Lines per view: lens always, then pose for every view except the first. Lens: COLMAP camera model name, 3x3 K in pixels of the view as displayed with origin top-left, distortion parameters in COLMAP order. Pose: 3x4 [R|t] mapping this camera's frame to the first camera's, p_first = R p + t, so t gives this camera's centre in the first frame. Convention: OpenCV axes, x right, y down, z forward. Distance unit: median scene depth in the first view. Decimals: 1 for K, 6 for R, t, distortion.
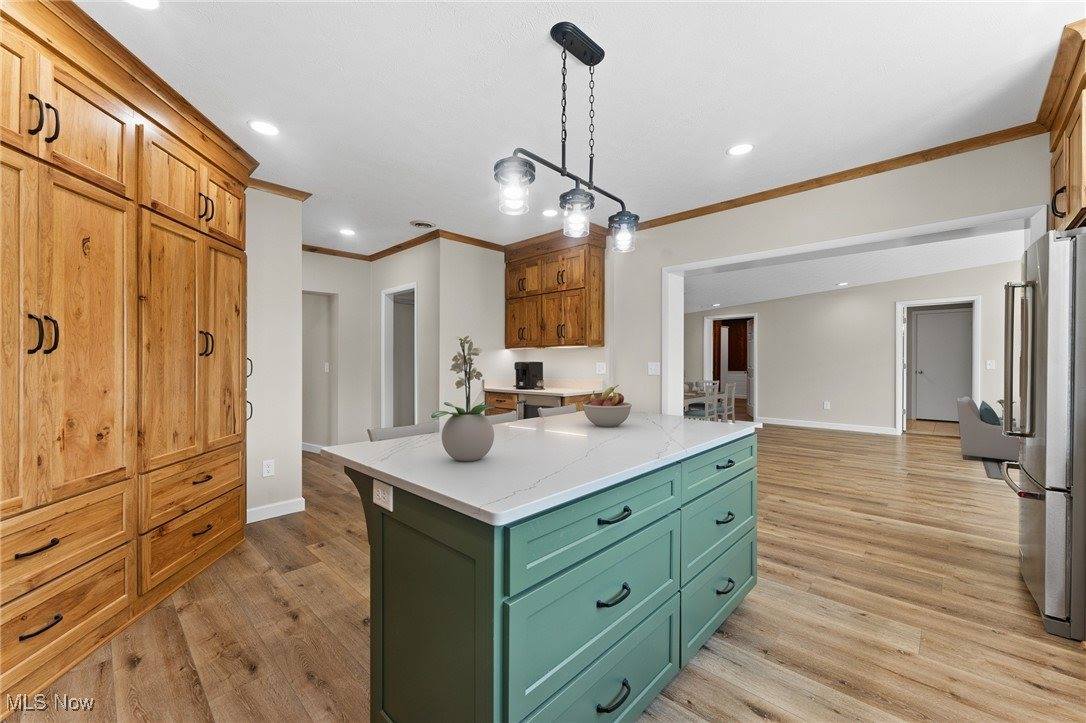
lens RADIAL K [[430.4, 0, 541.7], [0, 430.4, 367.6], [0, 0, 1]] dist [0.003780, -0.000017]
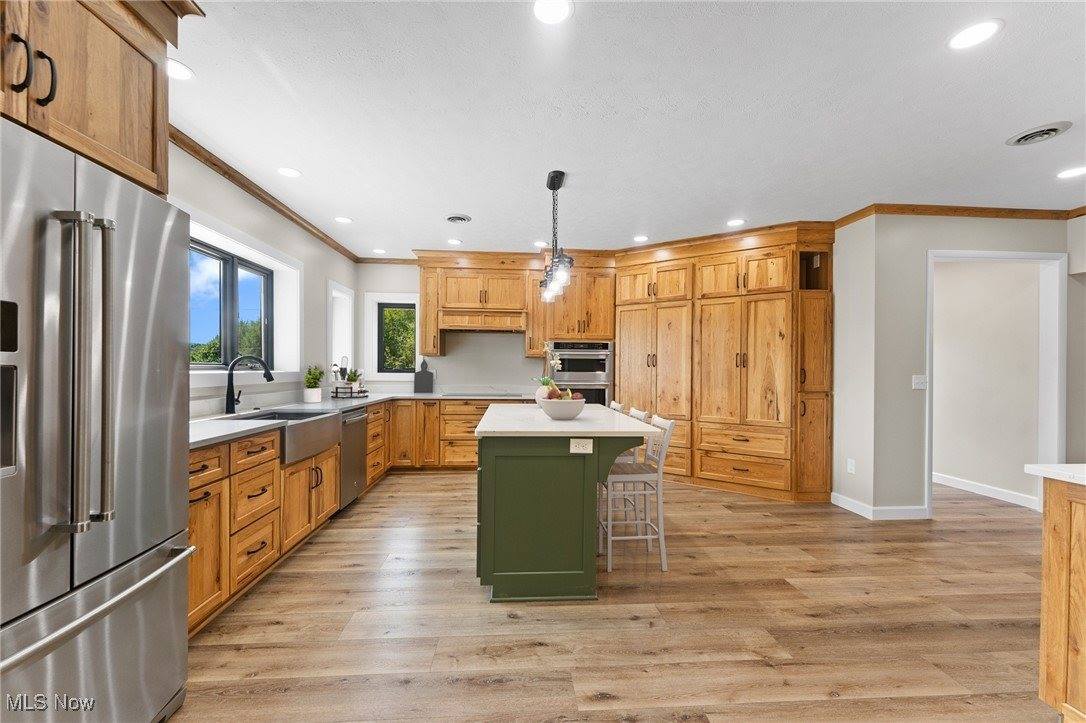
lens RADIAL K [[430.4, 0, 542.7], [0, 430.4, 371.8], [0, 0, 1]] dist [0.003780, -0.000017]
pose [[-0.665801, 0.008480, -0.746081, 1.206946], [-0.017212, 0.999495, 0.026721, -0.049128], [0.745931, 0.030632, -0.665319, 1.848241]]
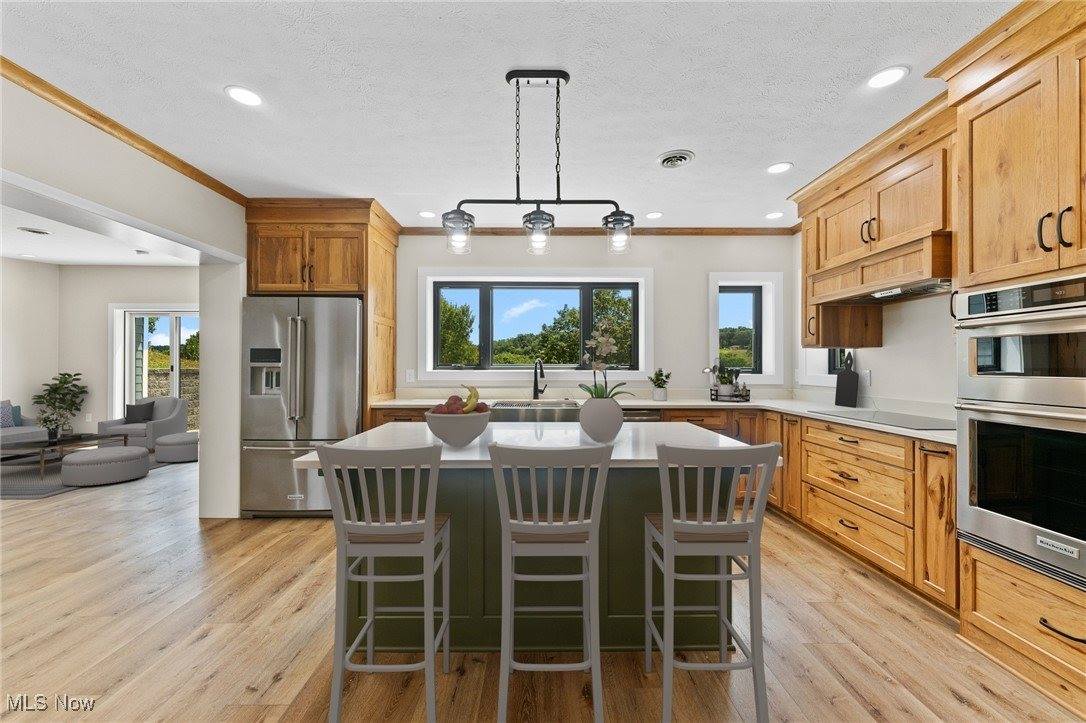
lens RADIAL K [[430.4, 0, 542.9], [0, 430.4, 366.0], [0, 0, 1]] dist [0.003780, -0.000017]
pose [[-0.709651, 0.009368, 0.704491, -0.604848], [0.017681, 0.999833, 0.004514, -0.024886], [-0.704331, 0.015660, -0.709699, 1.564566]]
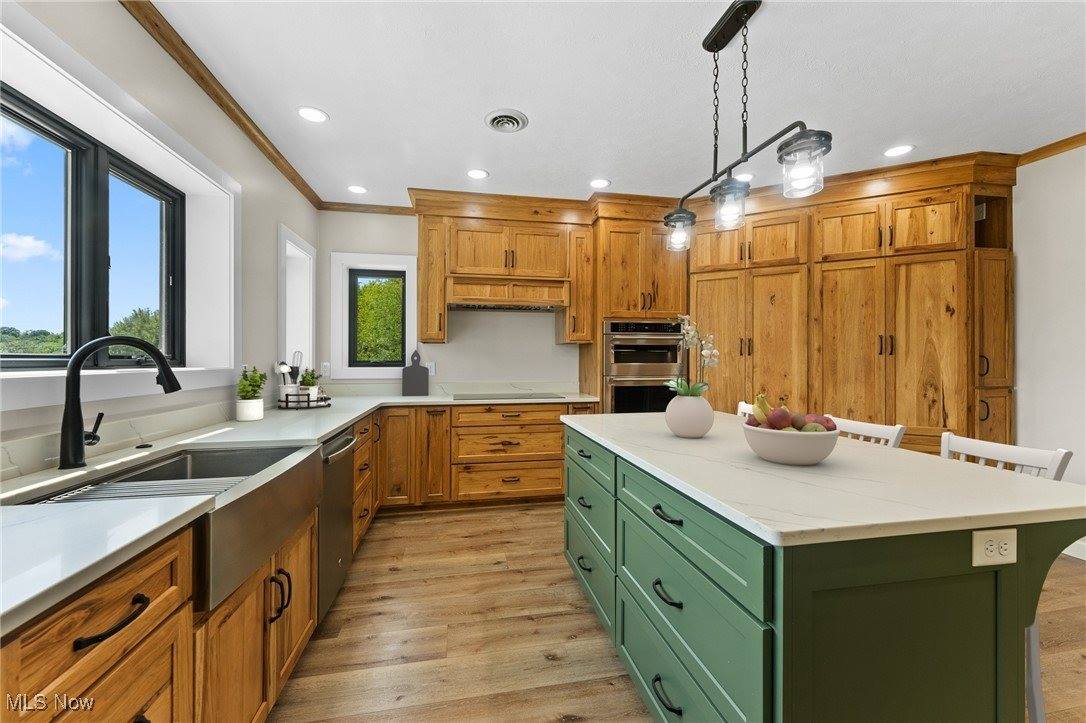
lens RADIAL K [[430.4, 0, 541.6], [0, 430.4, 355.9], [0, 0, 1]] dist [0.003780, -0.000017]
pose [[-0.570164, 0.002217, -0.821528, 0.963180], [-0.009935, 0.999905, 0.009593, -0.031077], [0.821471, 0.013632, -0.570087, 1.065603]]
